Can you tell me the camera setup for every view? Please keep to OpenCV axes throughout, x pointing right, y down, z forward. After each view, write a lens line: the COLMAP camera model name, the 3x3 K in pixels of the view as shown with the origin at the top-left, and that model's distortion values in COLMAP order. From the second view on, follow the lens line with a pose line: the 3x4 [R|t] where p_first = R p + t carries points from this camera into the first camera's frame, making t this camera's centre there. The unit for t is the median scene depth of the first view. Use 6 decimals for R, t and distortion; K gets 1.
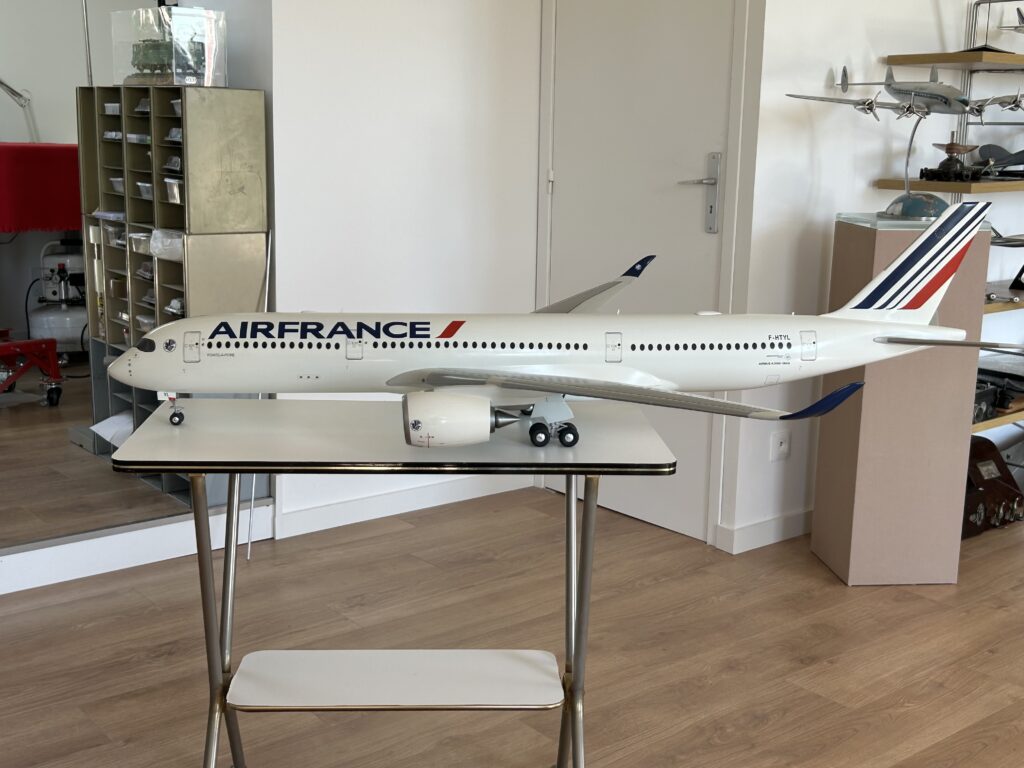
lens RADIAL K [[1293.7, 0, 561.3], [0, 1293.7, 378.8], [0, 0, 1]] dist [0.054253, 0.000000]
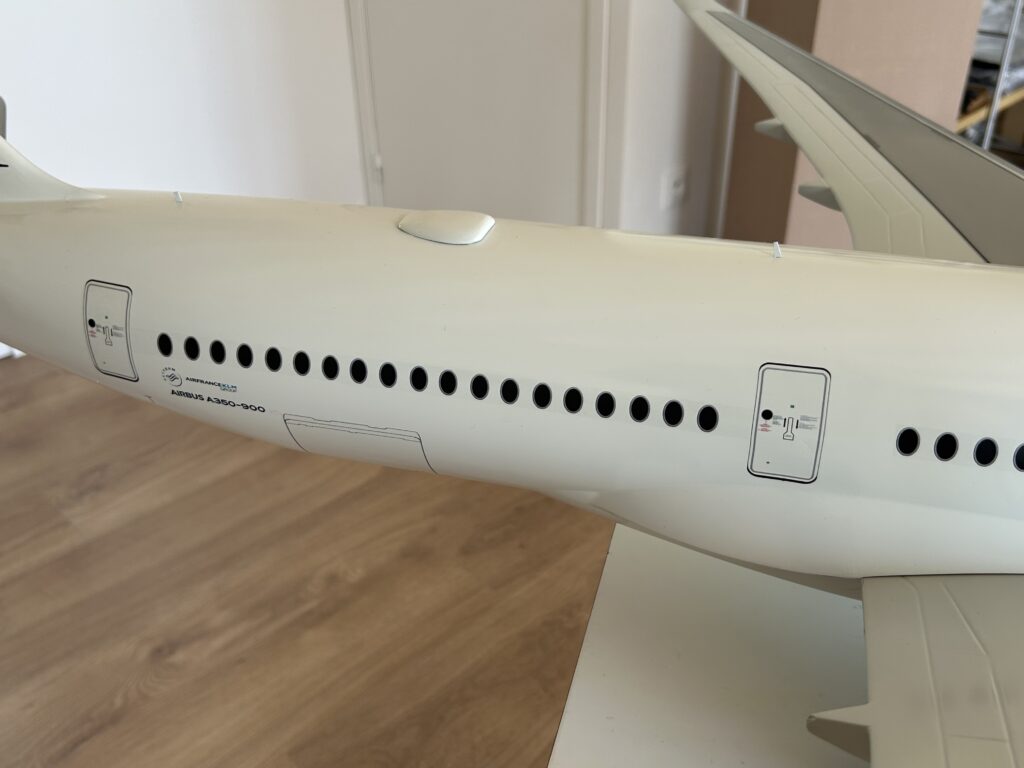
lens RADIAL K [[935.6, 0, 549.8], [0, 935.6, 371.7], [0, 0, 1]] dist [0.023679, 0.000000]
pose [[0.996459, -0.070706, 0.045491, 0.121166], [0.048637, 0.926120, 0.374080, -0.107890], [-0.068580, -0.370543, 0.926280, 0.869865]]
